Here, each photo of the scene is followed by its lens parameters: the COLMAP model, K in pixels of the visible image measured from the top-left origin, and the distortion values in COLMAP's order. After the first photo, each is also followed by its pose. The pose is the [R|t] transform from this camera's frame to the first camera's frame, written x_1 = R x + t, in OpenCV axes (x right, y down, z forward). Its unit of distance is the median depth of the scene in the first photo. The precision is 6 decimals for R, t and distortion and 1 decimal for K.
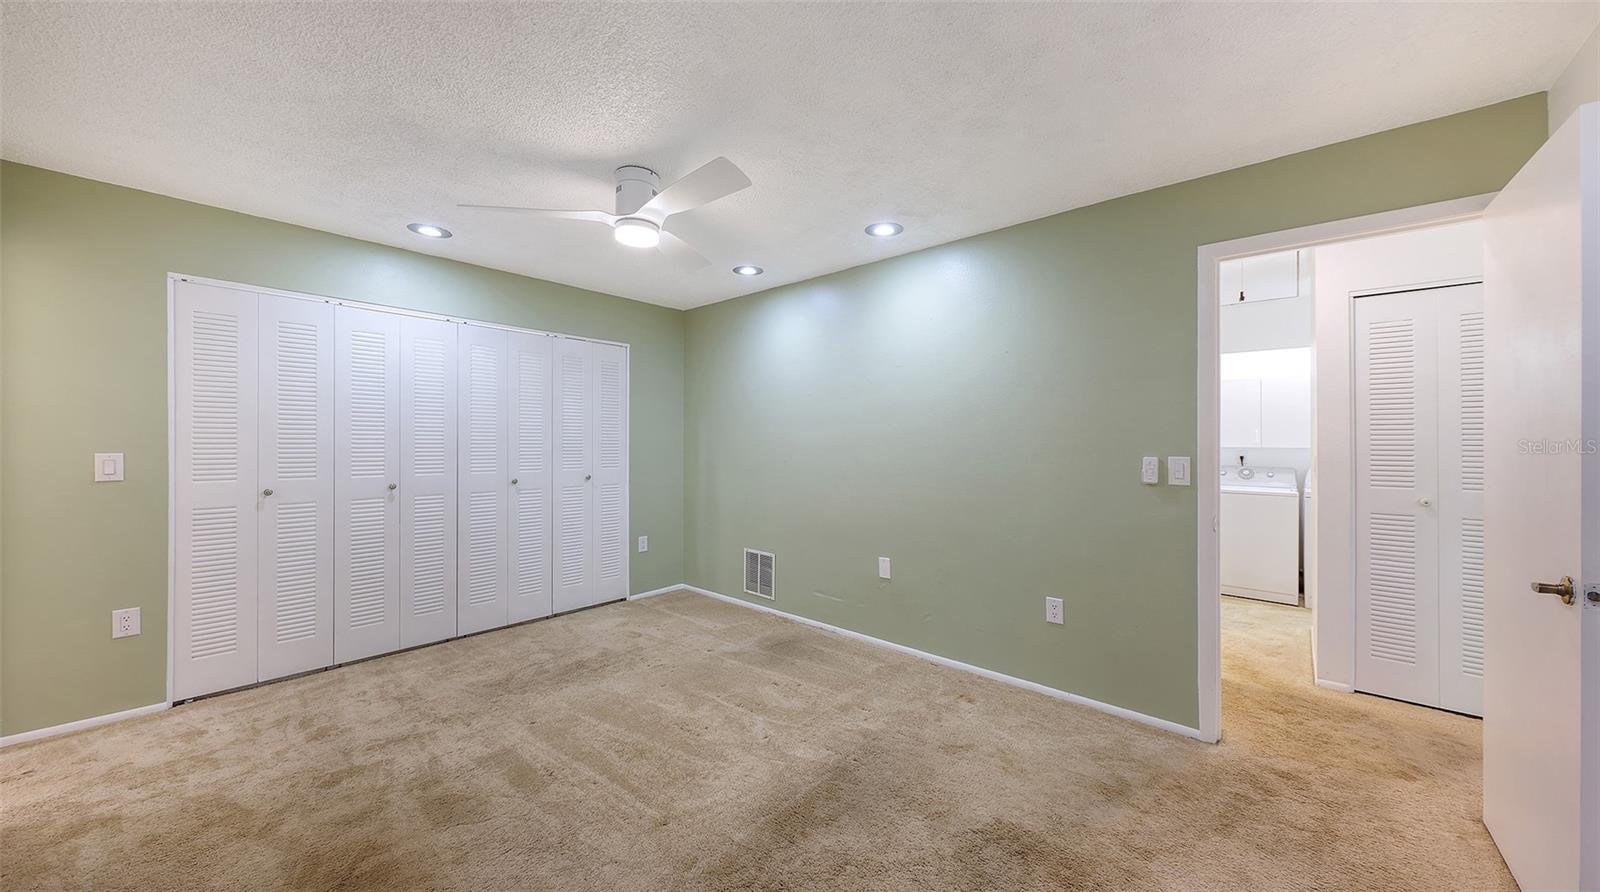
lens RADIAL K [[552.3, 0, 803.1], [0, 552.3, 435.8], [0, 0, 1]] dist [0.000114, 0.000014]
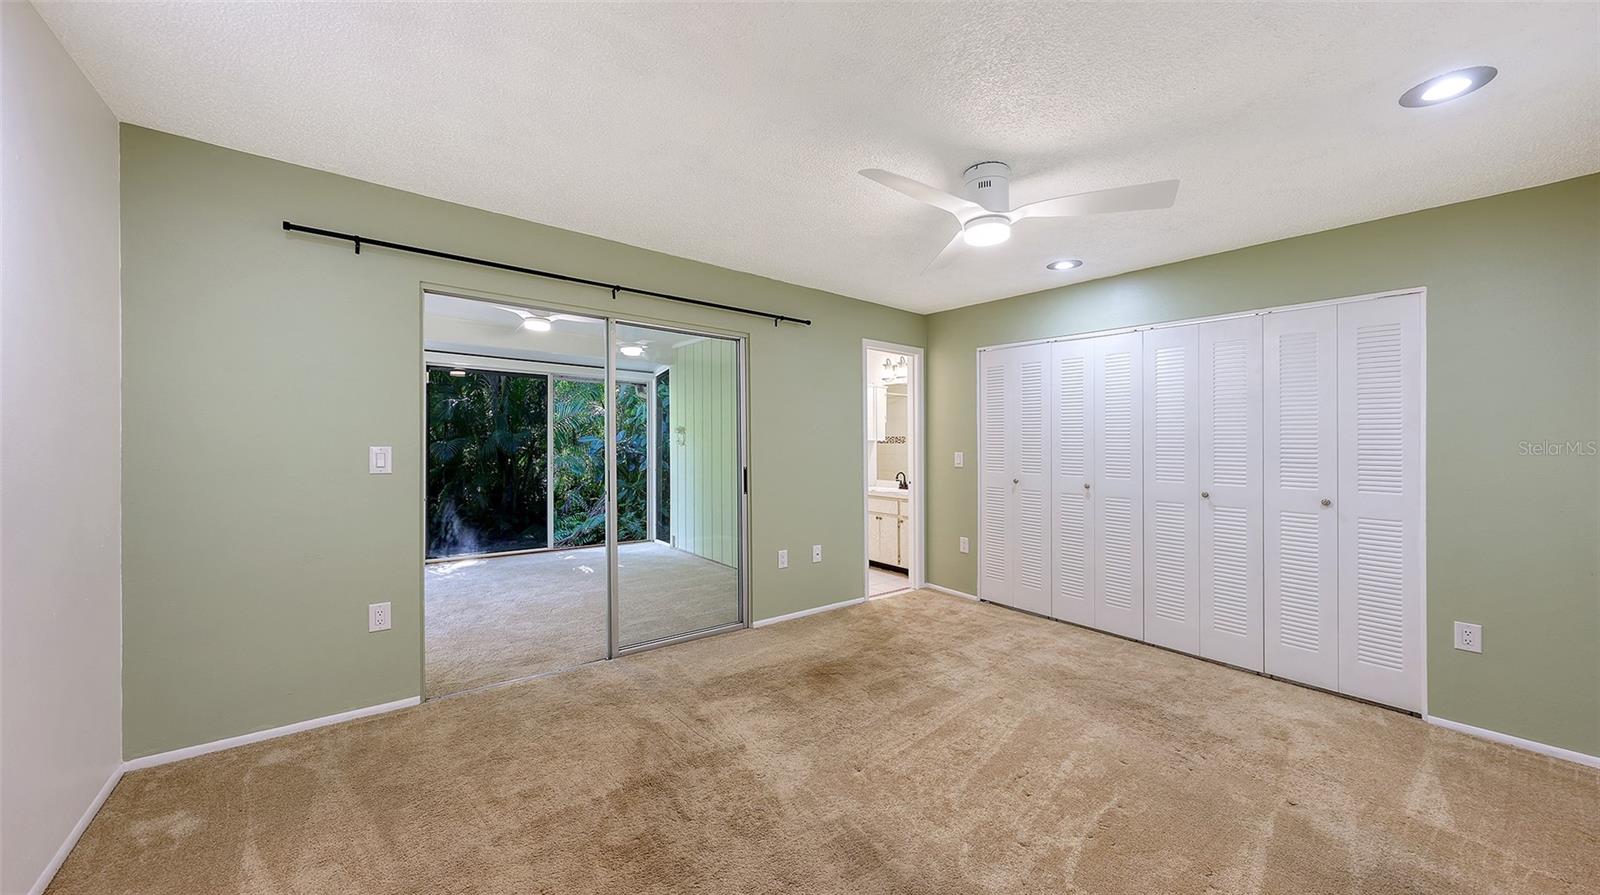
lens RADIAL K [[551.9, 0, 802.9], [0, 551.9, 446.0], [0, 0, 1]] dist [0.001809, -0.000140]
pose [[-0.166026, -0.000136, -0.986121, 0.567643], [-0.005402, 0.999985, 0.000771, 0.010890], [0.986107, 0.005455, -0.166024, 0.661069]]
